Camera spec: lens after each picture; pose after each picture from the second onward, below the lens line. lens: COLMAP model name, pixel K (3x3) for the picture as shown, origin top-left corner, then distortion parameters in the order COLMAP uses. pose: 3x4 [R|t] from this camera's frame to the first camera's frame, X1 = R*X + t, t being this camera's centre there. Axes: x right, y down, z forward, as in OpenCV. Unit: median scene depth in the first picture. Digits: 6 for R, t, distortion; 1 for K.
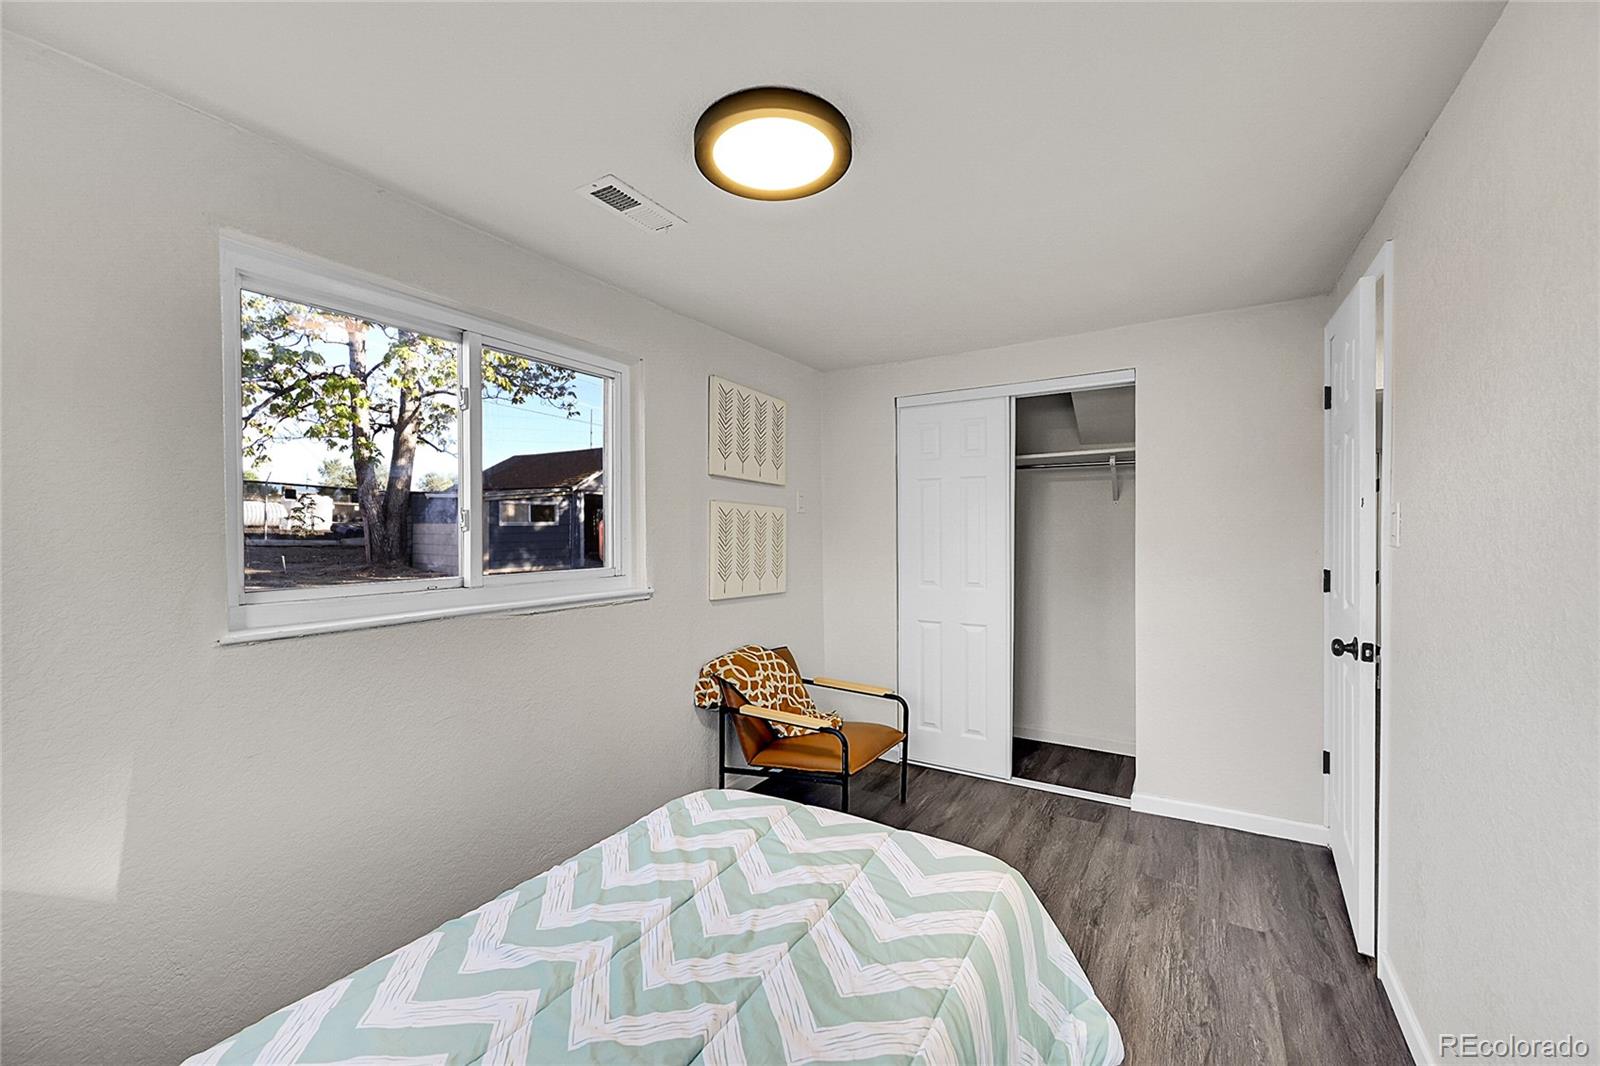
lens RADIAL K [[628.0, 0, 806.2], [0, 628.0, 534.4], [0, 0, 1]] dist [-0.002011, -0.000251]
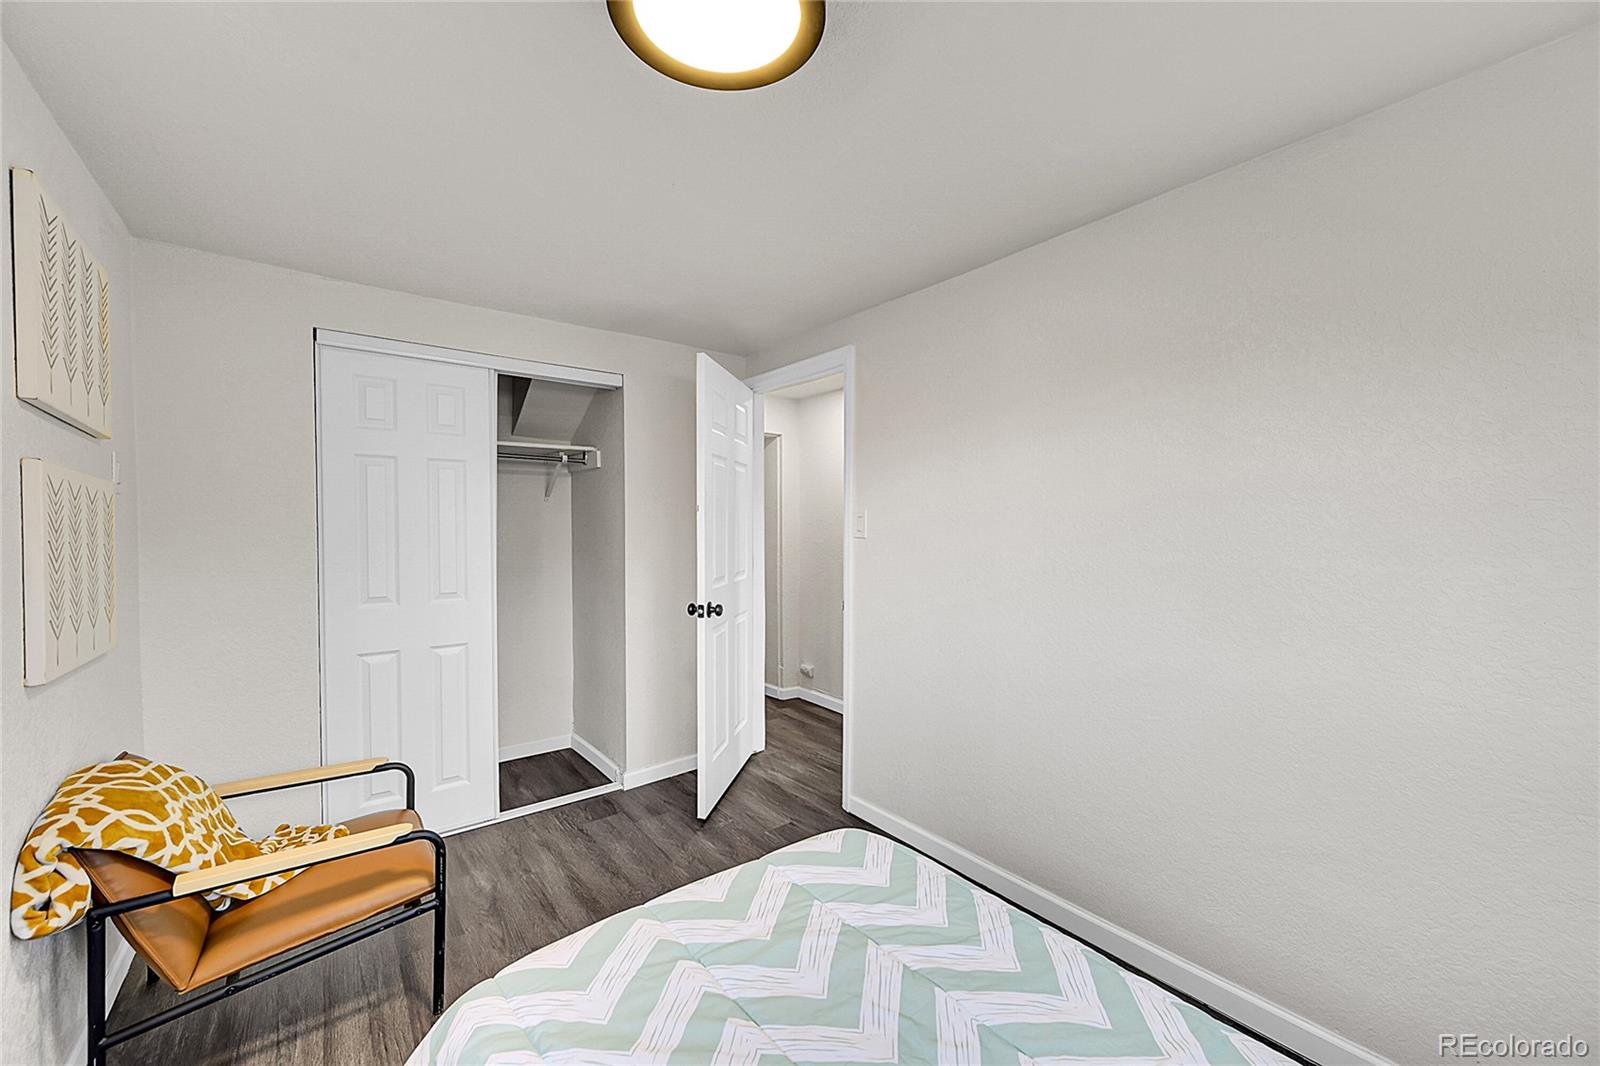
lens RADIAL K [[628.0, 0, 806.2], [0, 628.0, 534.4], [0, 0, 1]] dist [-0.002011, -0.000251]
pose [[0.352944, -0.011859, 0.935569, -0.372669], [0.009252, 0.999915, 0.009184, -0.000040], [-0.935599, 0.005414, 0.353024, 0.347603]]
